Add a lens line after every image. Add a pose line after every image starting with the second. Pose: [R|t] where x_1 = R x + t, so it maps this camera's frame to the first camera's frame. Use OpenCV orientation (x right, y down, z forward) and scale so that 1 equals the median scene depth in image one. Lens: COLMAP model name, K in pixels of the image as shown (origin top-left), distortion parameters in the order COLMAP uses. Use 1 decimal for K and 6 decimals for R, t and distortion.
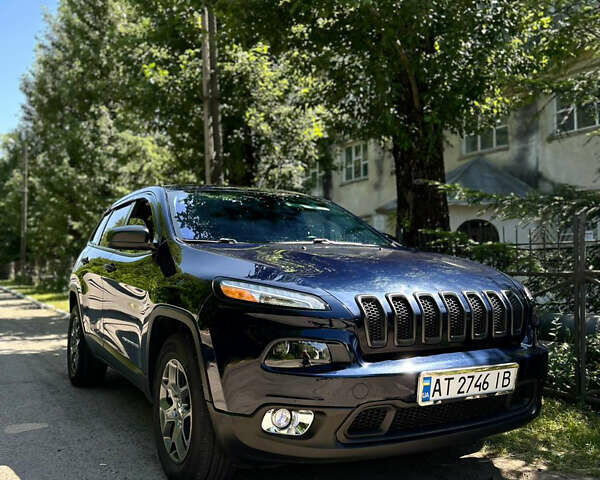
lens RADIAL K [[615.3, 0, 300.0], [0, 615.3, 240.0], [0, 0, 1]] dist [0.070456, -0.115689]
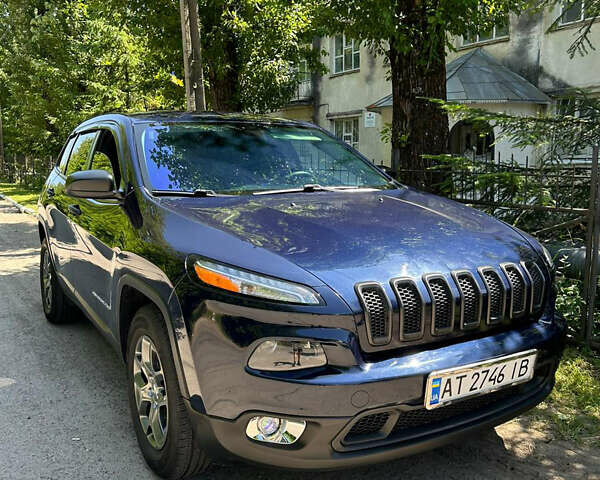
lens RADIAL K [[619.5, 0, 300.0], [0, 619.5, 240.0], [0, 0, 1]] dist [0.070844, -0.174038]
pose [[0.999798, -0.006723, 0.018931, -0.000579], [0.003315, 0.984628, 0.174632, -0.108727], [-0.019814, -0.174534, 0.984452, 0.163308]]
